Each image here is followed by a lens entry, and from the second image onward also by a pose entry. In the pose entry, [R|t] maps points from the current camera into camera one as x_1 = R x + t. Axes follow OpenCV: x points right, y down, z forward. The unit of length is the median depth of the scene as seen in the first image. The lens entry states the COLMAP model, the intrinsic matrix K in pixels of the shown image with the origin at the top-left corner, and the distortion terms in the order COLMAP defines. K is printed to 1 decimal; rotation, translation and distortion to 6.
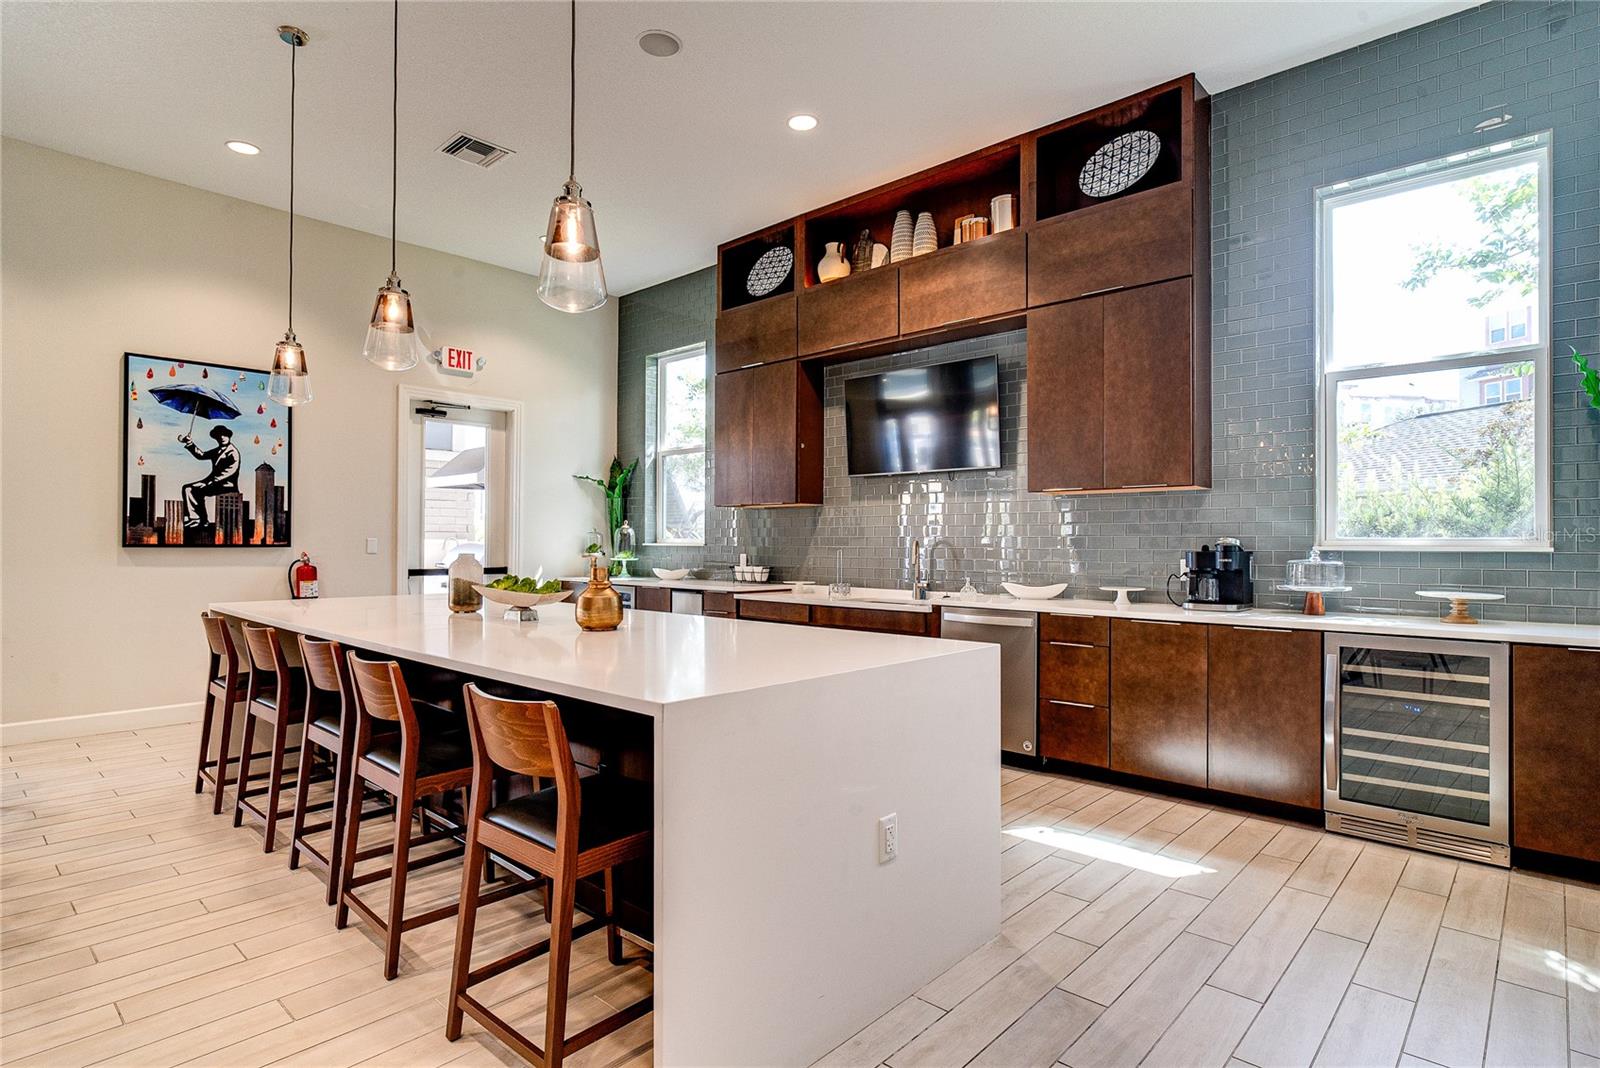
lens RADIAL K [[842.3, 0, 797.1], [0, 842.3, 534.2], [0, 0, 1]] dist [0.002164, 0.001003]
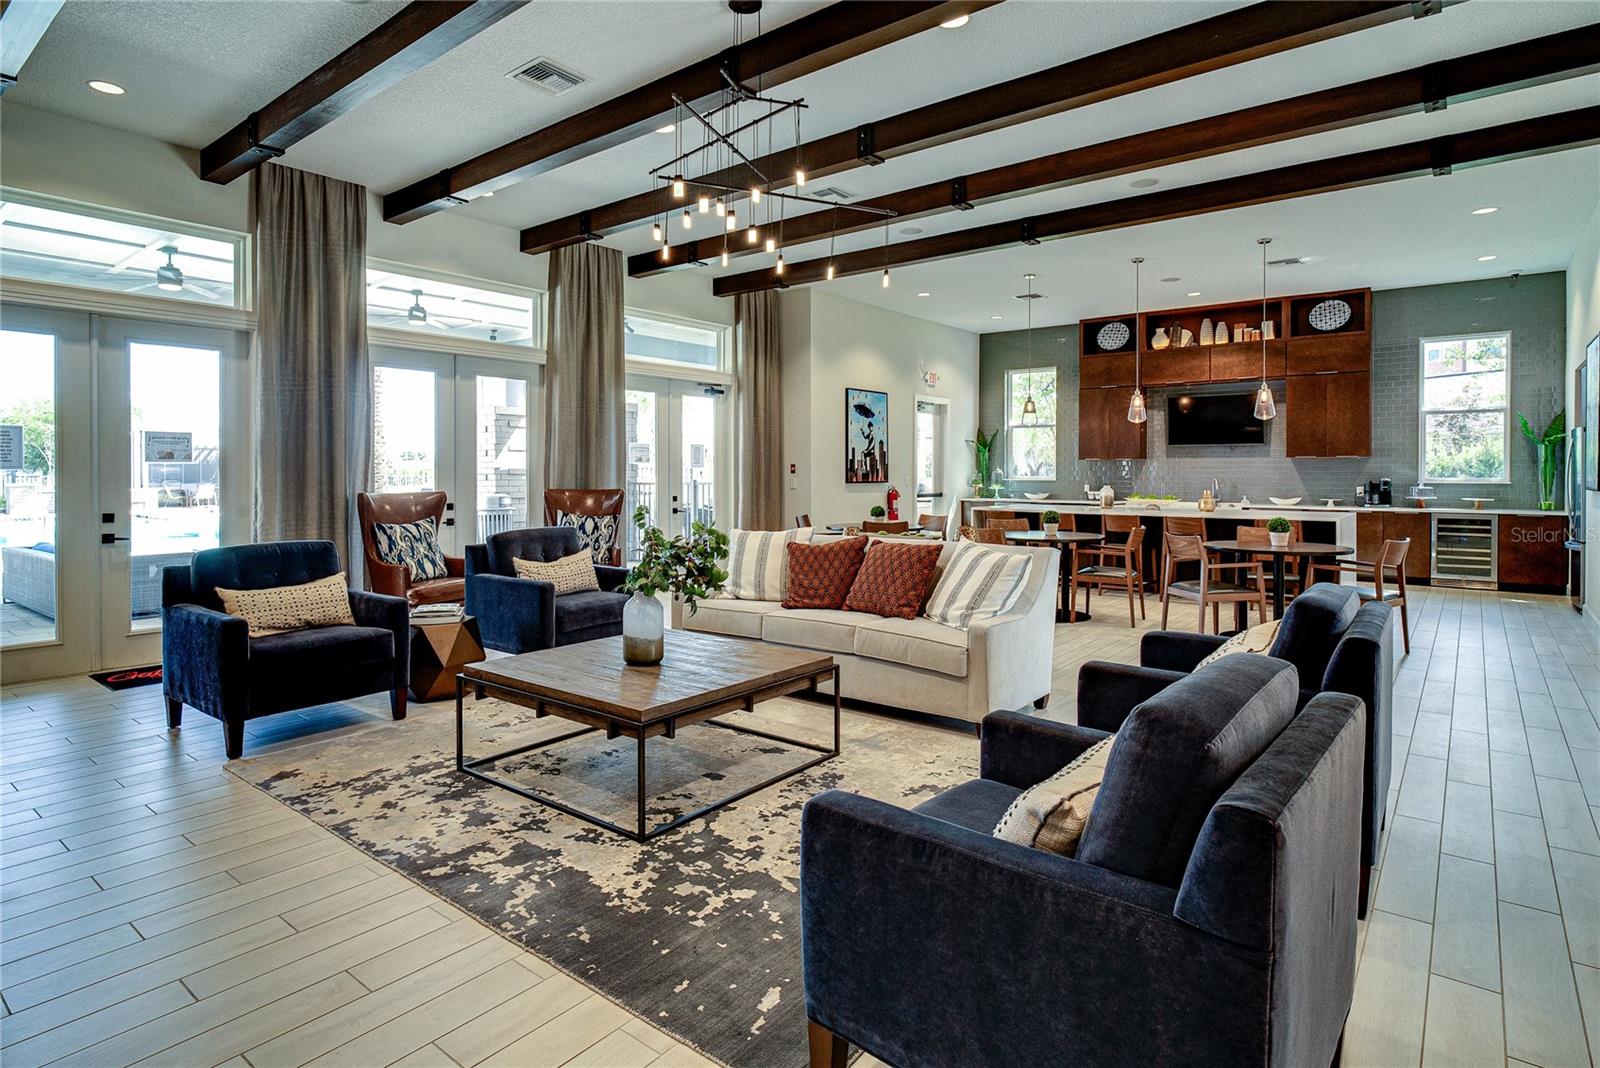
lens RADIAL K [[842.3, 0, 811.0], [0, 842.3, 475.9], [0, 0, 1]] dist [0.002164, 0.001003]
pose [[0.997246, -0.003317, 0.074090, -1.080658], [0.002267, 0.999896, 0.014254, -0.033215], [-0.074129, -0.014046, 0.997150, -1.074886]]
